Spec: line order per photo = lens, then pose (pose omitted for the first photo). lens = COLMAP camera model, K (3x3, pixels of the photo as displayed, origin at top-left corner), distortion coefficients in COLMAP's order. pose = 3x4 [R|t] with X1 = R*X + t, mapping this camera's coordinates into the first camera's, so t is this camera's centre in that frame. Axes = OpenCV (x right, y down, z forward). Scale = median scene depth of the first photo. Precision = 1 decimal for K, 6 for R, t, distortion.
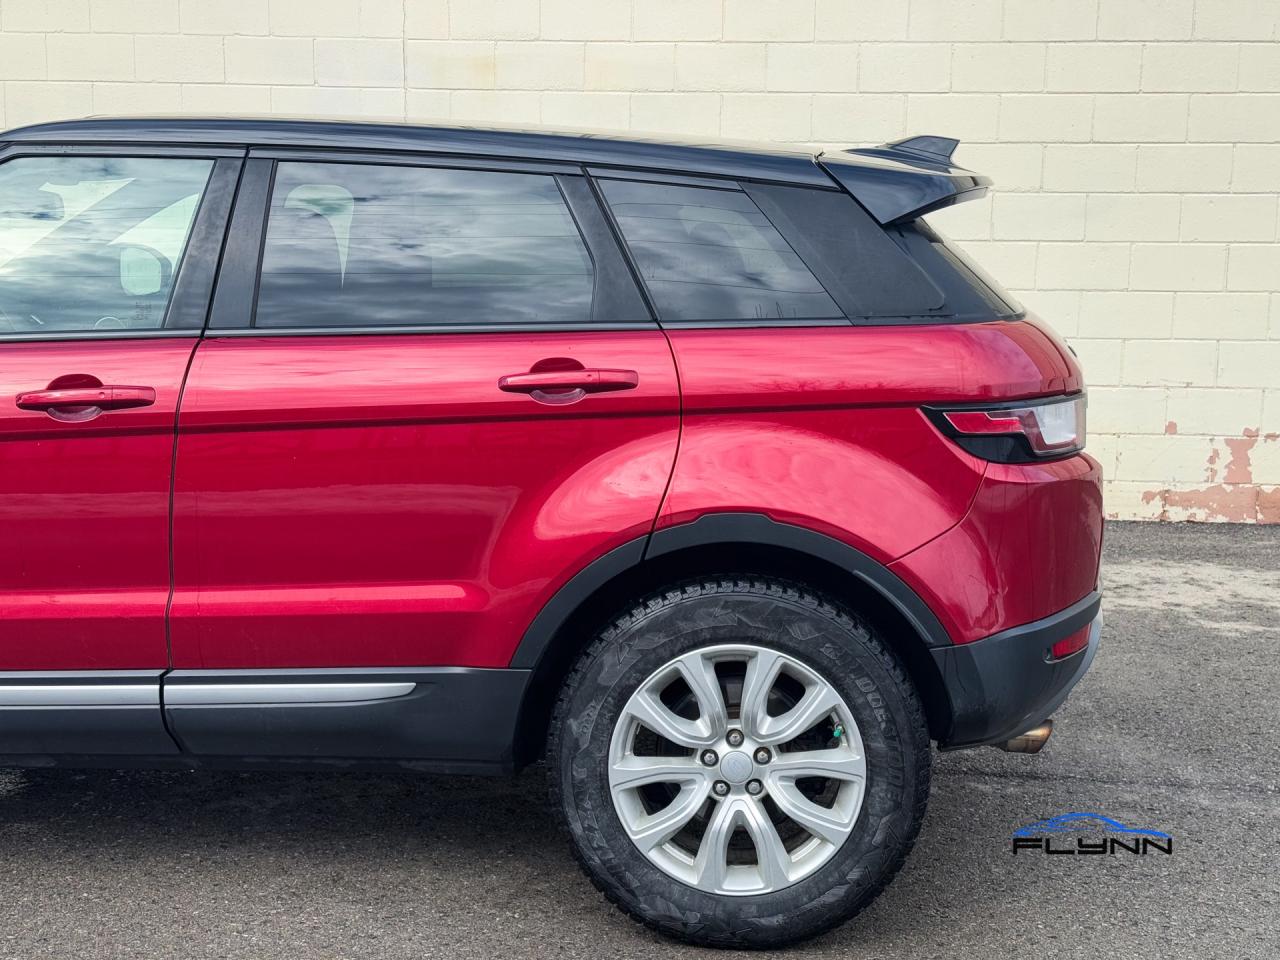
lens RADIAL K [[1775.4, 0, 640.9], [0, 1775.4, 479.0], [0, 0, 1]] dist [0.128799, 0.000000]
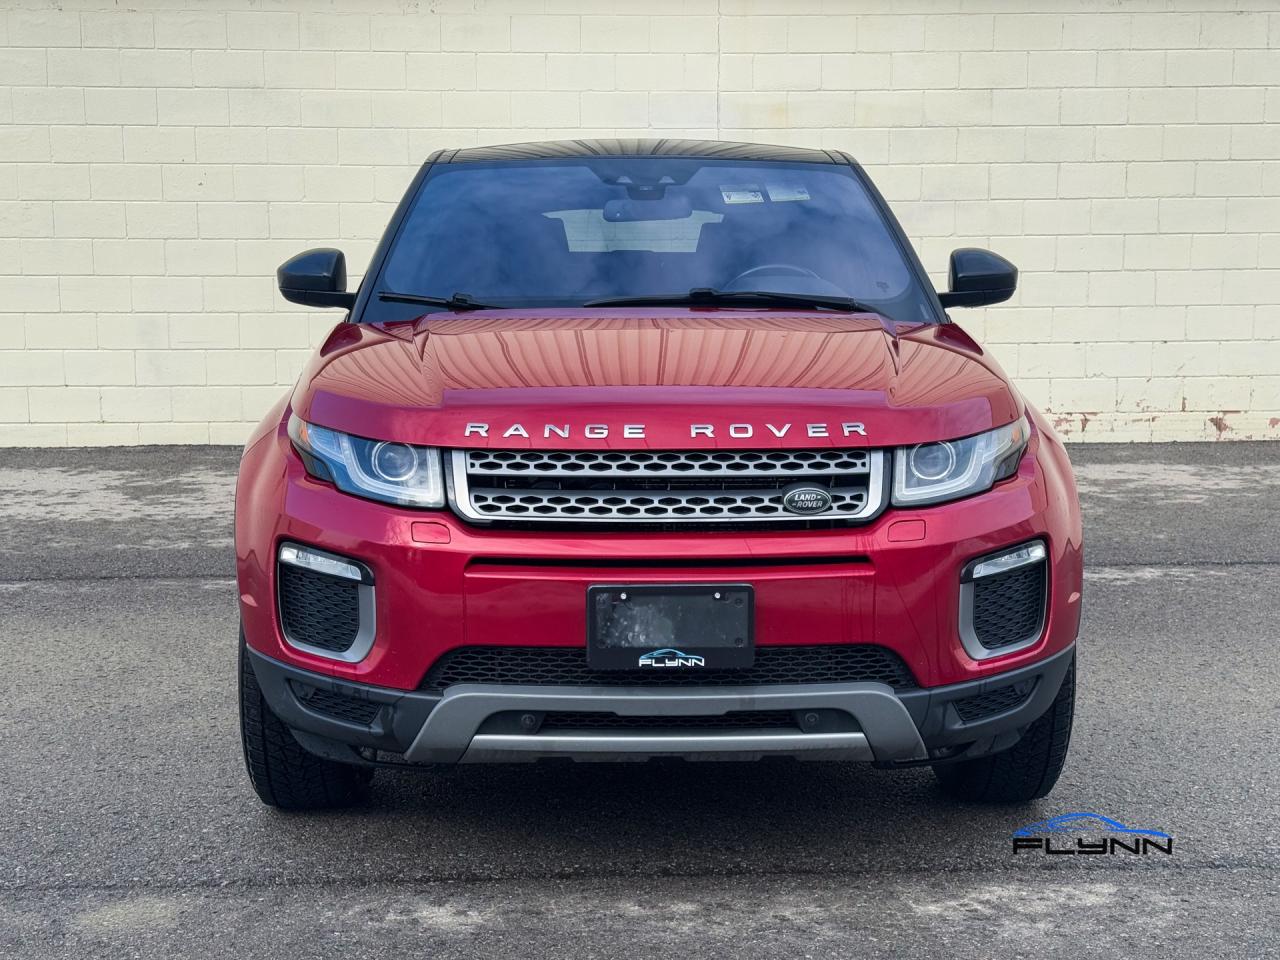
lens RADIAL K [[1775.4, 0, 644.8], [0, 1775.4, 480.4], [0, 0, 1]] dist [0.128799, 0.000000]
pose [[0.992582, -0.034590, 0.116553, -0.783983], [0.035872, 0.999317, -0.008919, 0.110847], [-0.116164, 0.013034, 0.993144, -0.653741]]
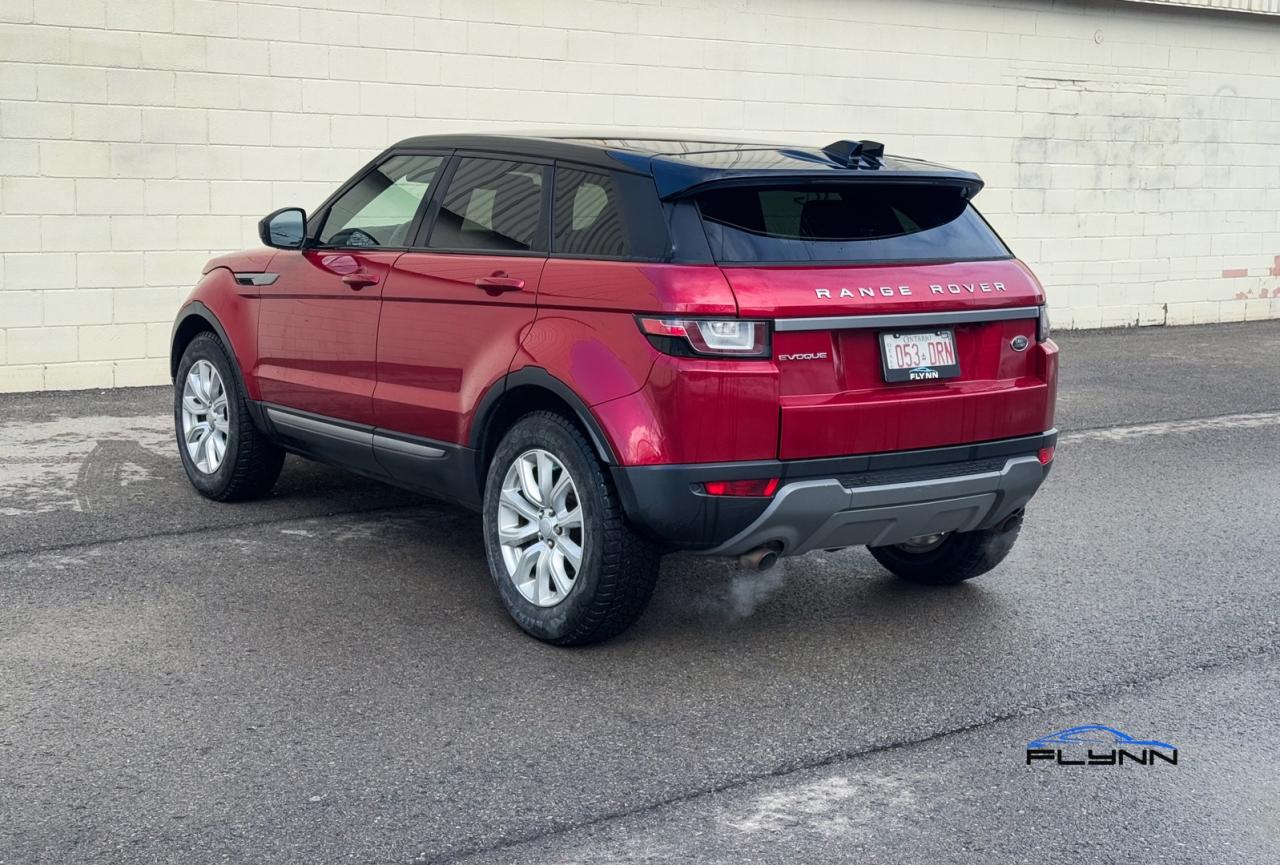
lens RADIAL K [[1774.1, 0, 634.9], [0, 1774.1, 373.1], [0, 0, 1]] dist [0.134192, 0.000000]
pose [[0.756326, -0.078522, 0.649466, -1.307335], [0.086490, 0.996058, 0.019705, 0.024715], [-0.648453, 0.041269, 0.760135, -0.519951]]
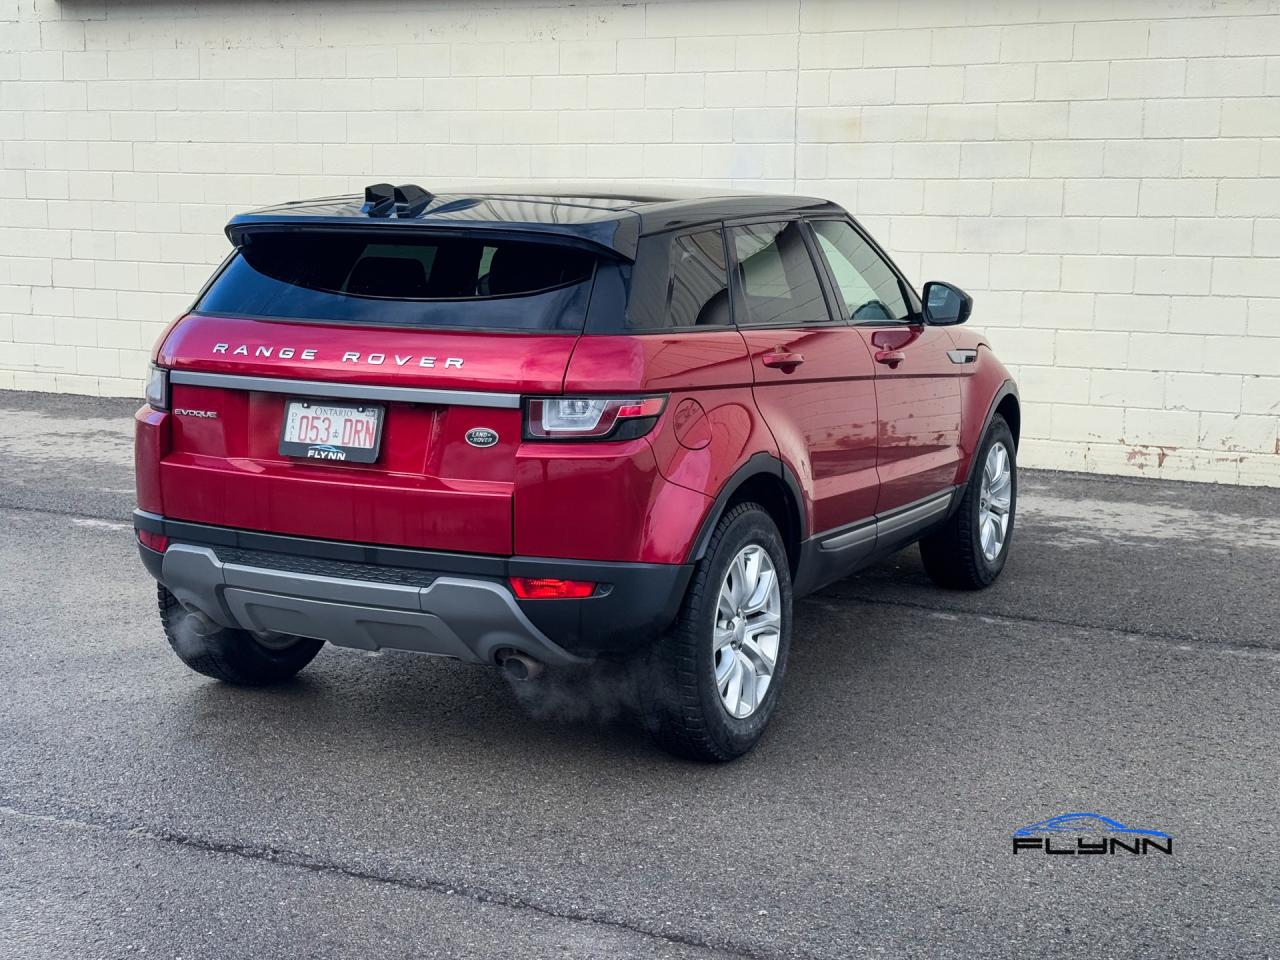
lens RADIAL K [[1775.4, 0, 634.4], [0, 1775.4, 479.5], [0, 0, 1]] dist [0.128799, 0.000000]
pose [[0.931622, 0.053593, -0.359455, 0.572040], [-0.055137, 0.998461, 0.005965, 0.076363], [0.359222, 0.014262, 0.933143, -0.672296]]
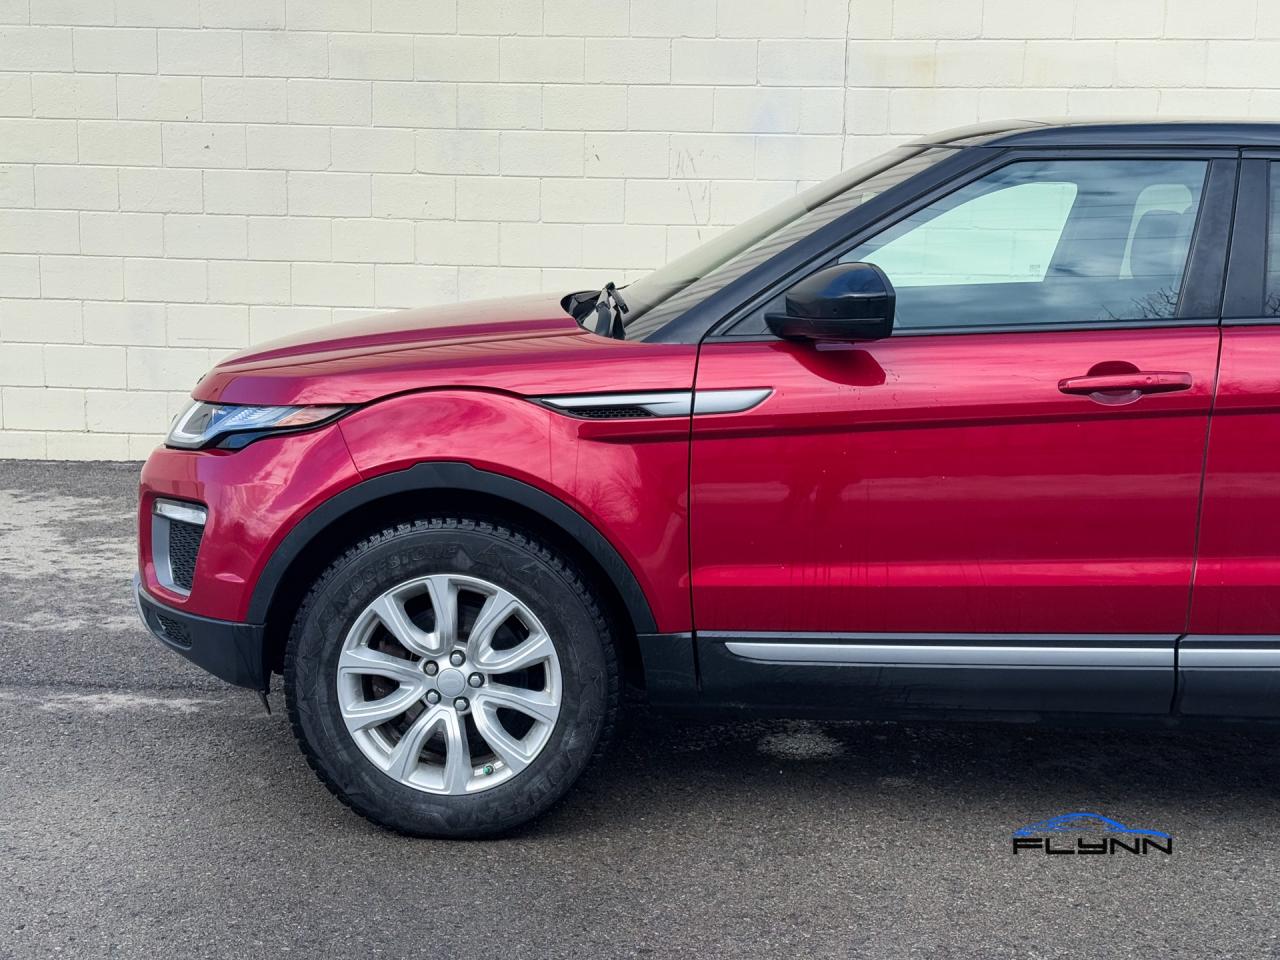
lens RADIAL K [[1775.4, 0, 623.5], [0, 1775.4, 486.3], [0, 0, 1]] dist [0.128799, 0.000000]
pose [[0.999994, 0.003224, 0.000814, -0.588065], [-0.003231, 0.999960, 0.008286, 0.008934], [-0.000787, -0.008288, 0.999965, -0.080818]]
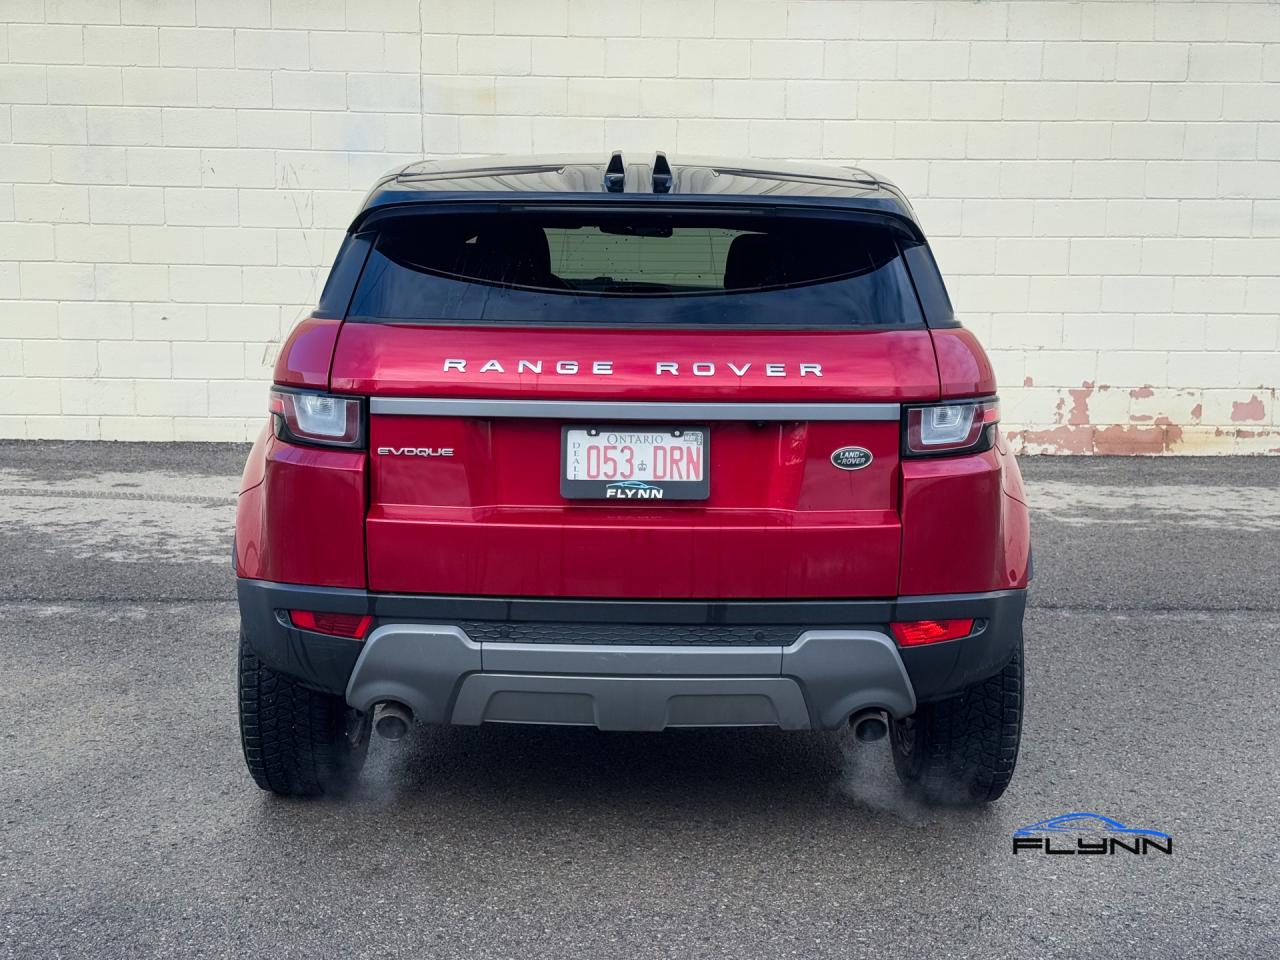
lens RADIAL K [[1775.4, 0, 649.4], [0, 1775.4, 484.8], [0, 0, 1]] dist [0.128799, 0.000000]
pose [[0.995716, -0.016503, 0.090975, -0.207875], [0.015626, 0.999824, 0.010349, 0.062911], [-0.091130, -0.008883, 0.995799, -0.560649]]
